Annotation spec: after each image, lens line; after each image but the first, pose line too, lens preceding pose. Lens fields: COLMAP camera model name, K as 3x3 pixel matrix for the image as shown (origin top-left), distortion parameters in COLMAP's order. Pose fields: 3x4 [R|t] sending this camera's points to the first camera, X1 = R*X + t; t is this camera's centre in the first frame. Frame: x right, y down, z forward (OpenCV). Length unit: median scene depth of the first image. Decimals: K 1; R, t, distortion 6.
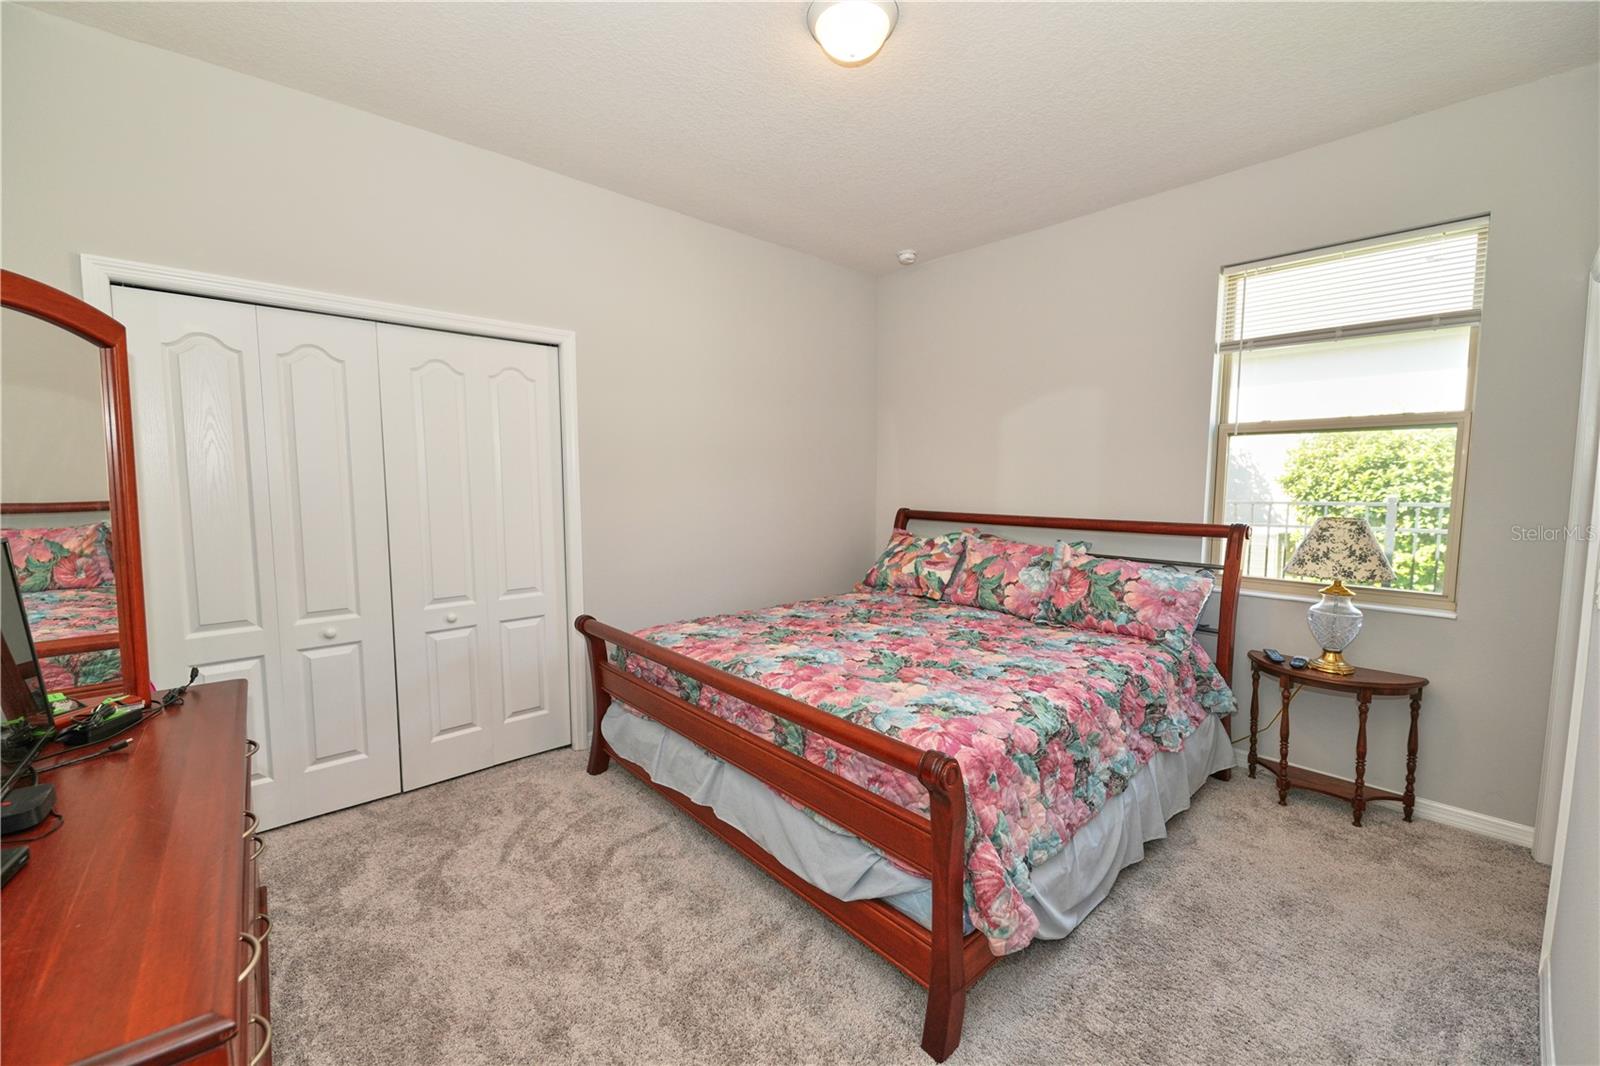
lens RADIAL K [[646.4, 0, 799.4], [0, 646.4, 536.1], [0, 0, 1]] dist [0.017653, -0.010293]
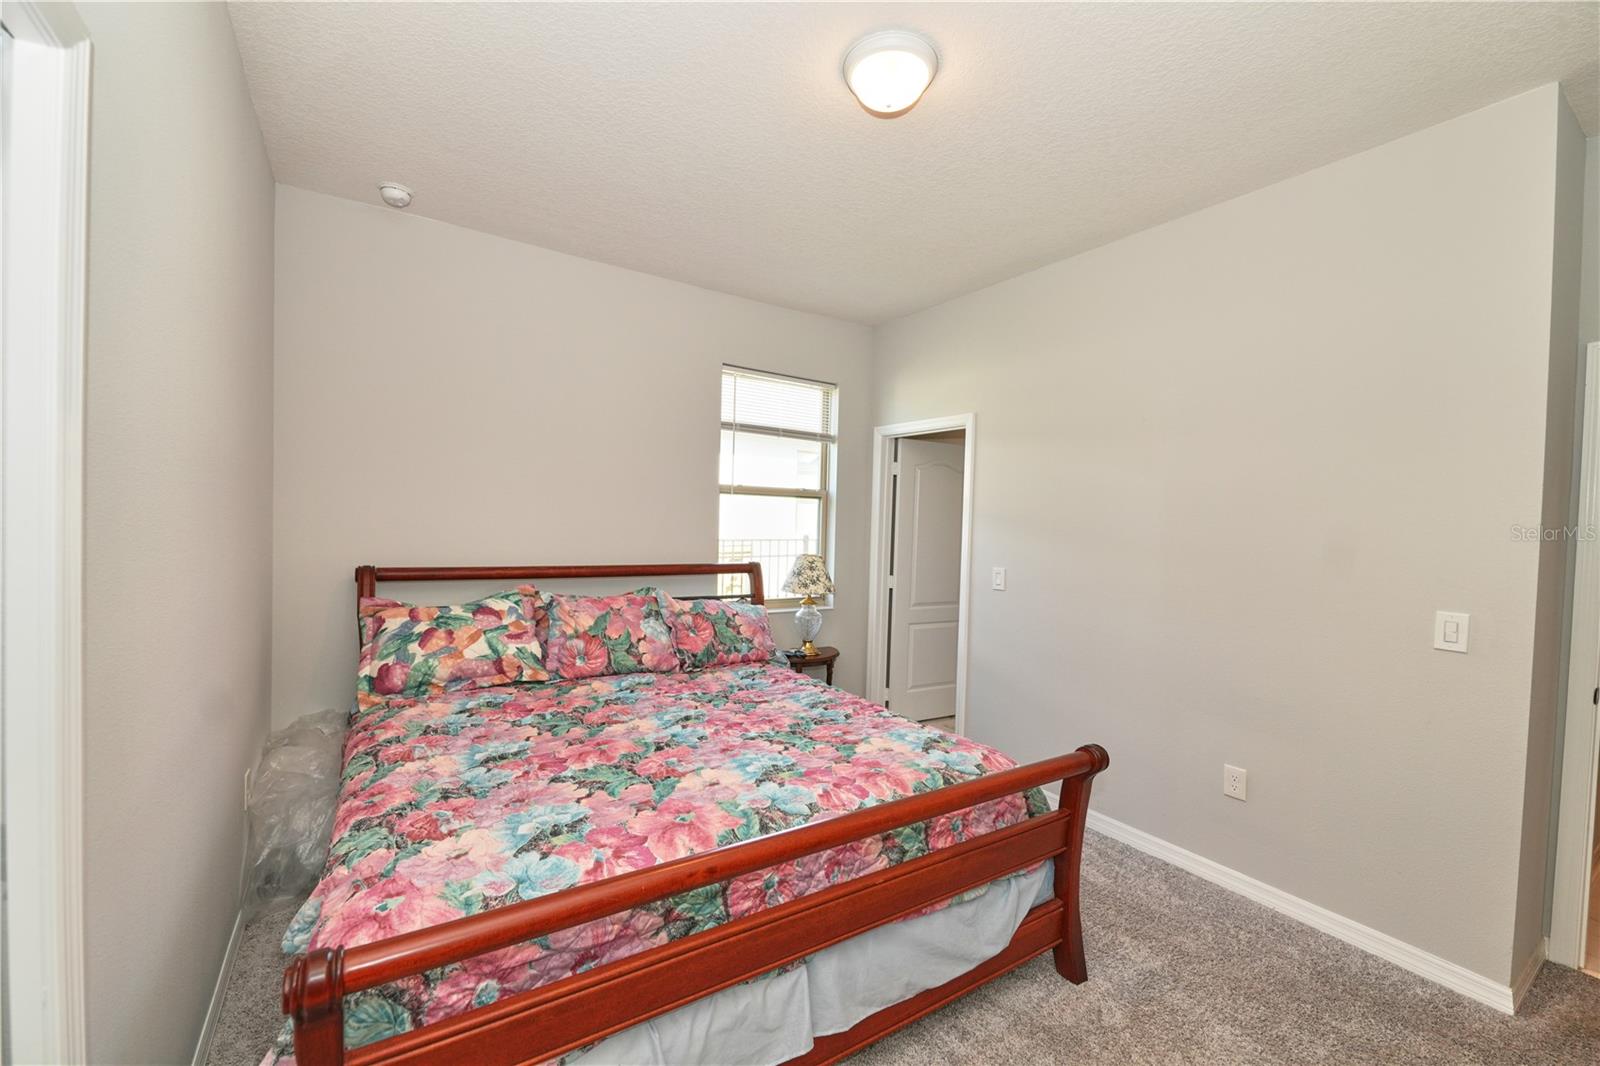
lens RADIAL K [[646.4, 0, 799.4], [0, 646.4, 536.1], [0, 0, 1]] dist [0.017653, -0.010293]
pose [[0.151214, -0.019911, 0.988300, -0.674732], [0.059256, 0.998182, 0.011043, -0.087429], [-0.986723, 0.056893, 0.152119, 0.757719]]
